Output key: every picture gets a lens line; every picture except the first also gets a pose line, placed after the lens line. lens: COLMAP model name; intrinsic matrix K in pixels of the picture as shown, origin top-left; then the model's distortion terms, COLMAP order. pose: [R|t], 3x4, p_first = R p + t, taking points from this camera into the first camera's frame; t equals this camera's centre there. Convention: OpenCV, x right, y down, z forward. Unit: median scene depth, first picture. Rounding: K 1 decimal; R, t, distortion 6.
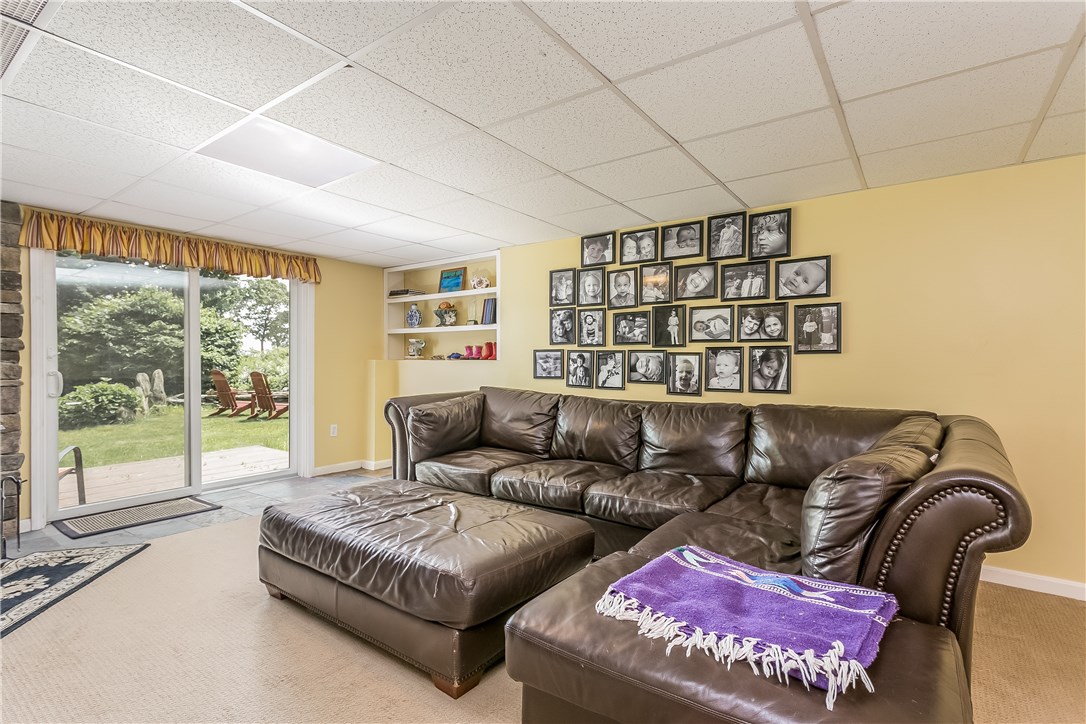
lens RADIAL K [[515.1, 0, 543.0], [0, 515.1, 362.0], [0, 0, 1]] dist [0.012024, -0.000129]
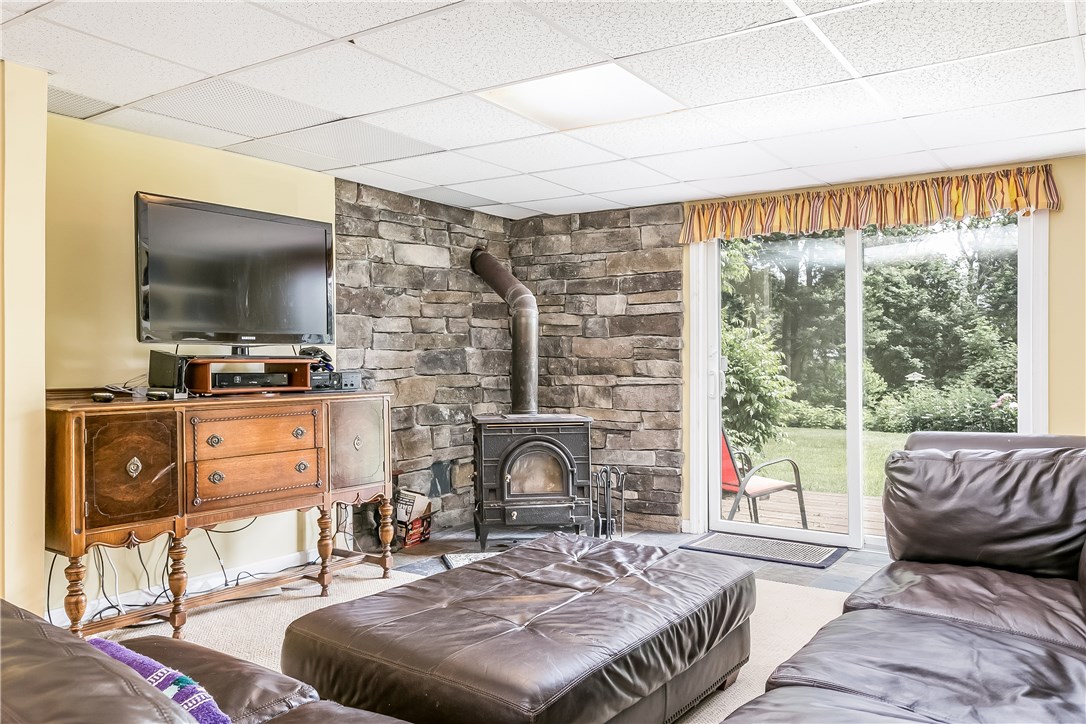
lens RADIAL K [[831.5, 0, 543.0], [0, 831.5, 362.0], [0, 0, 1]] dist [0.003508, 0.001989]
pose [[0.033651, 0.001073, -0.999433, 0.580539], [-0.004585, 0.999989, 0.000919, 0.002421], [0.999423, 0.004552, 0.033656, 0.673707]]
